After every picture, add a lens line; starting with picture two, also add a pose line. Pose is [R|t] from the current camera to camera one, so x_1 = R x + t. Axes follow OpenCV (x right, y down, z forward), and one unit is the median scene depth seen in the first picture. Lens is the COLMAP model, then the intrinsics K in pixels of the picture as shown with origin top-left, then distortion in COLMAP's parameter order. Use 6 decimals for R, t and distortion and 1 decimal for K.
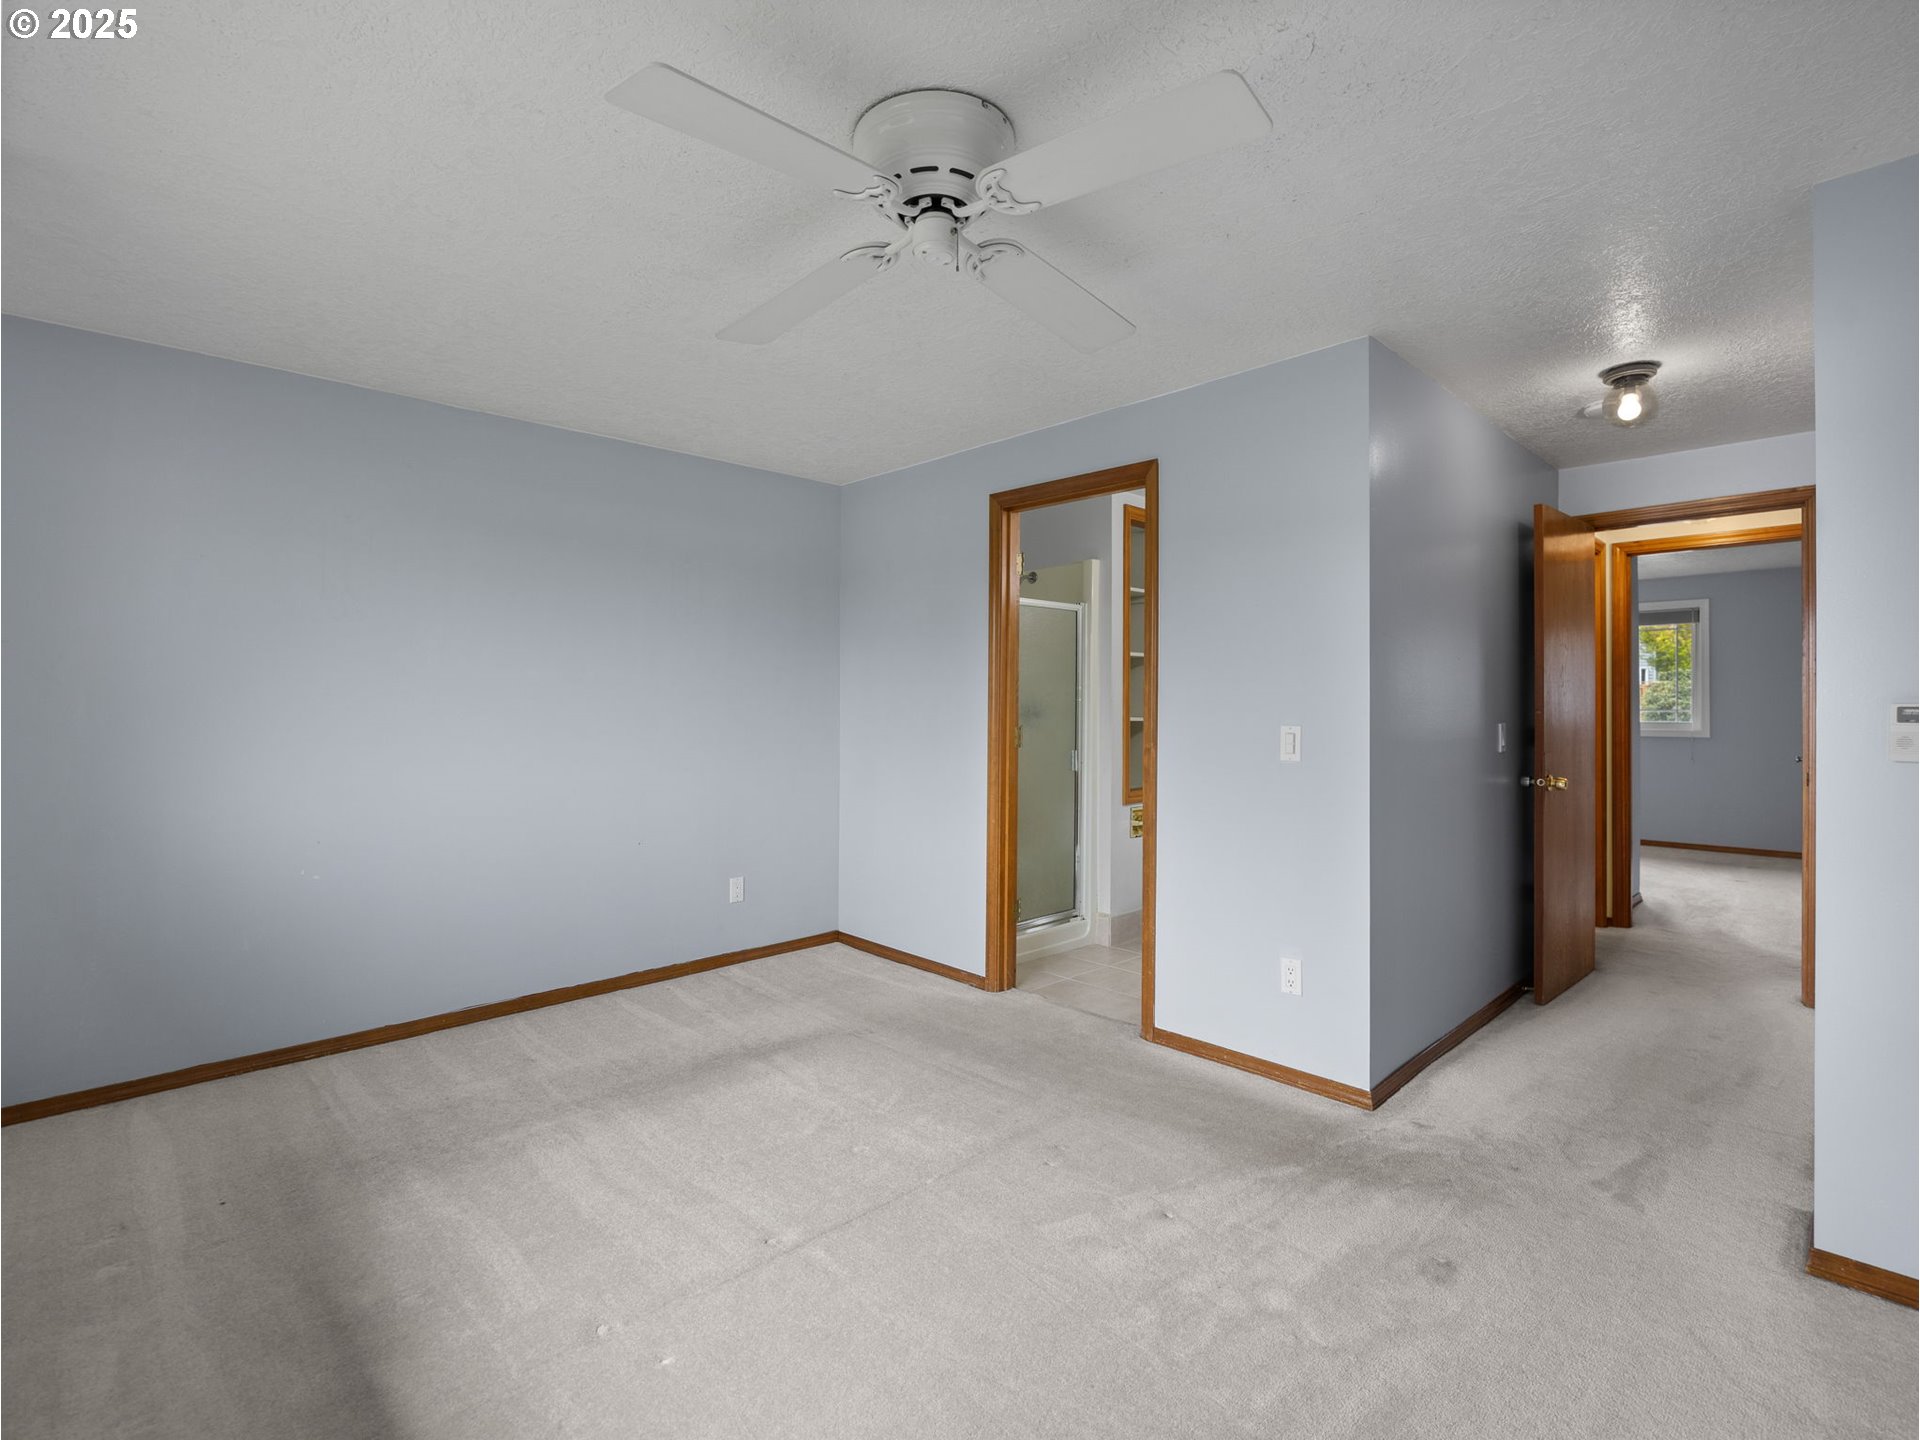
lens RADIAL K [[904.5, 0, 958.7], [0, 904.5, 719.2], [0, 0, 1]] dist [-0.013349, 0.001379]
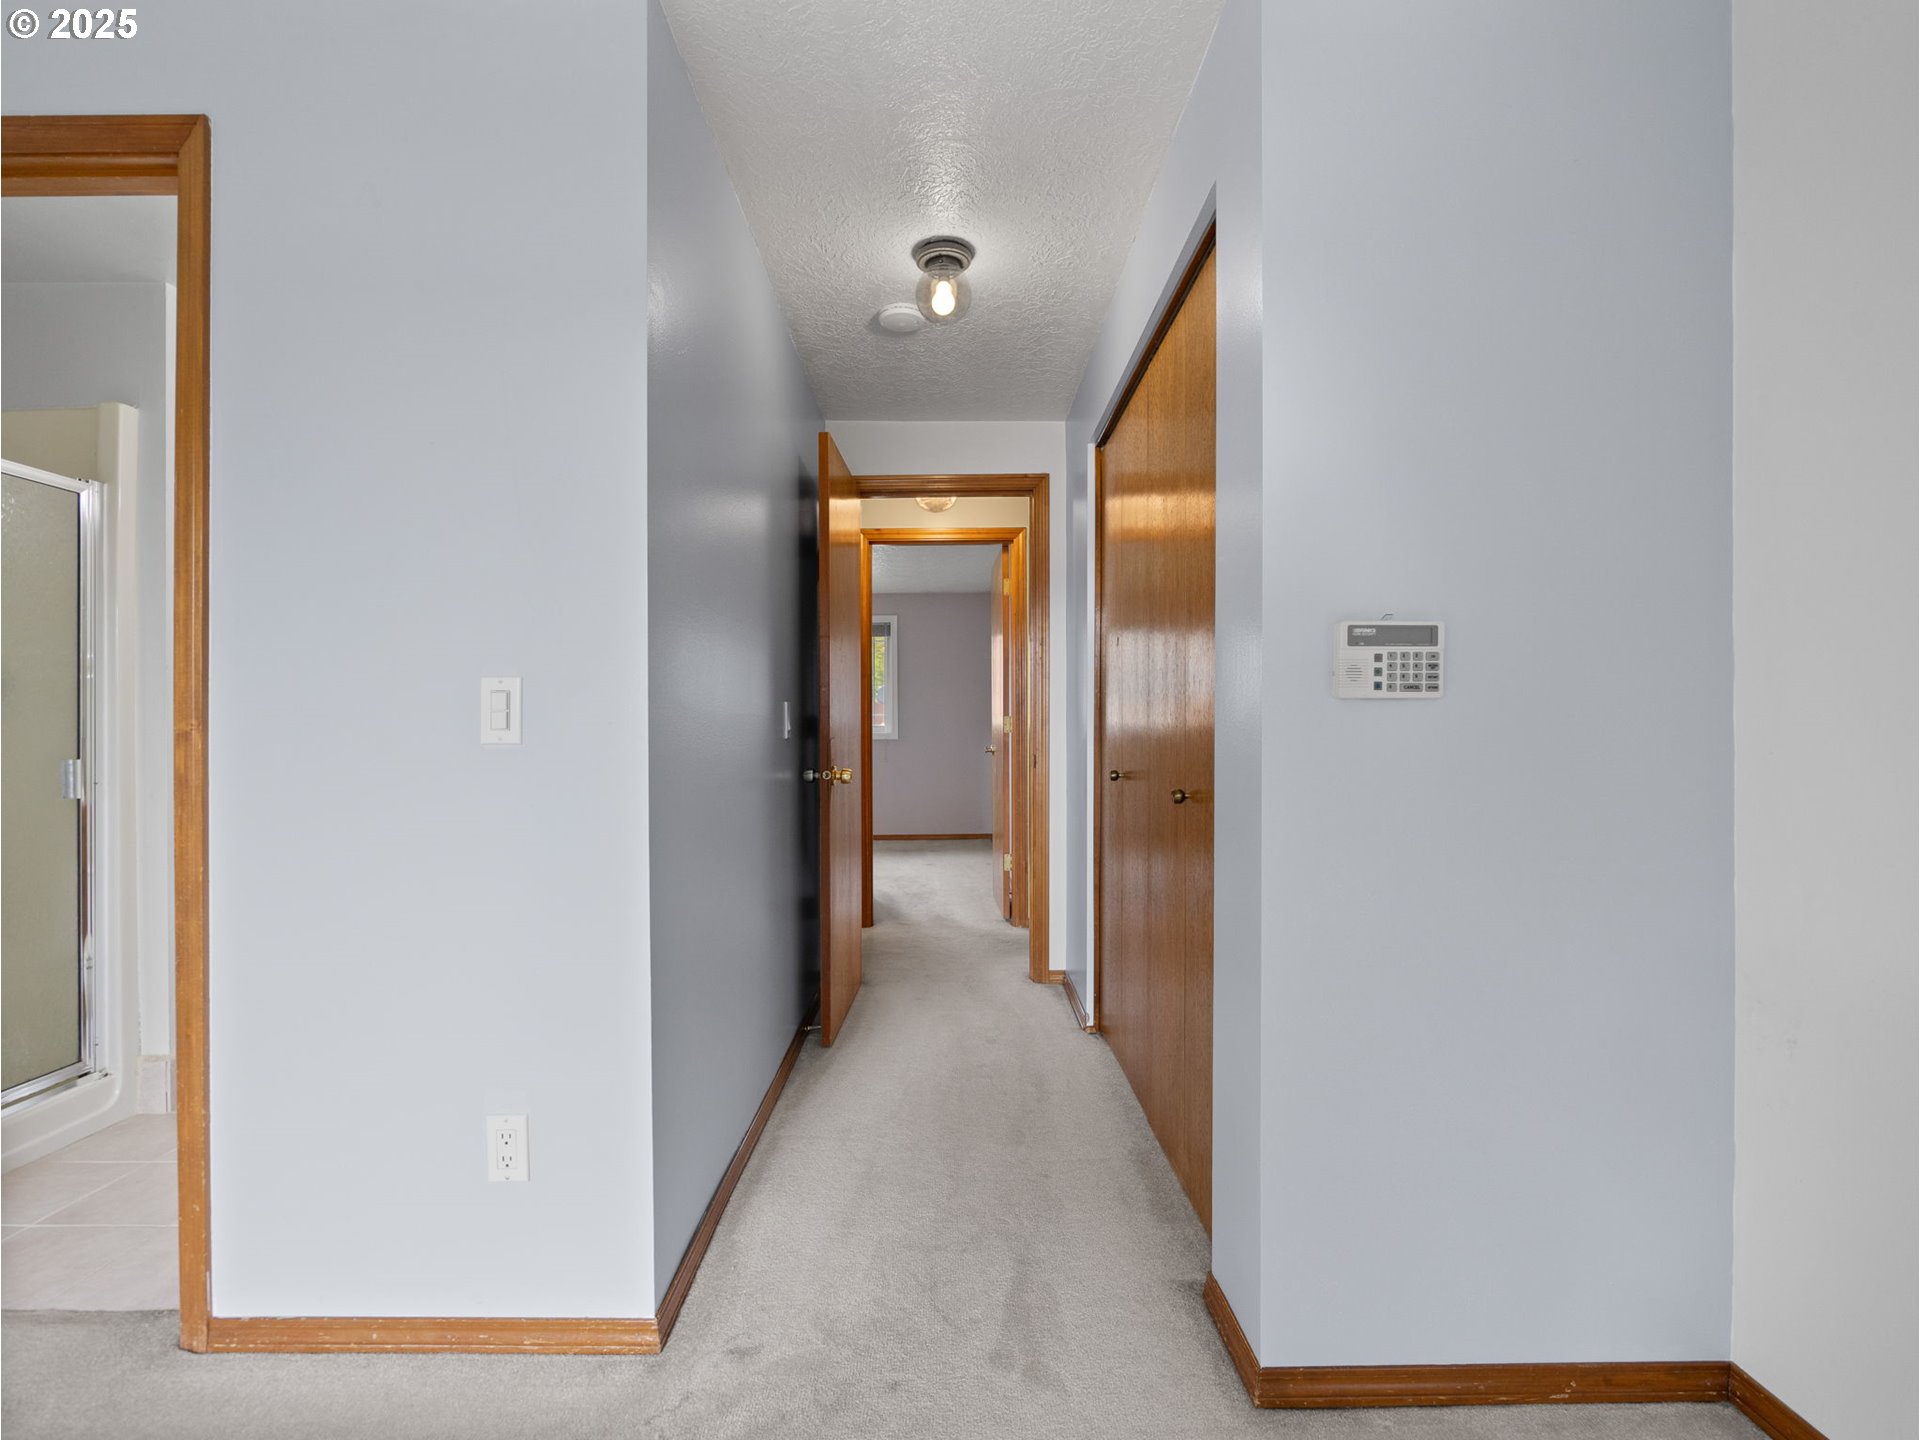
lens RADIAL K [[904.5, 0, 958.7], [0, 904.5, 719.2], [0, 0, 1]] dist [-0.013349, 0.001379]
pose [[0.685440, 0.002059, 0.728126, 0.155841], [0.015940, 0.999714, -0.017833, 0.042517], [-0.727955, 0.023830, 0.685211, 0.413676]]
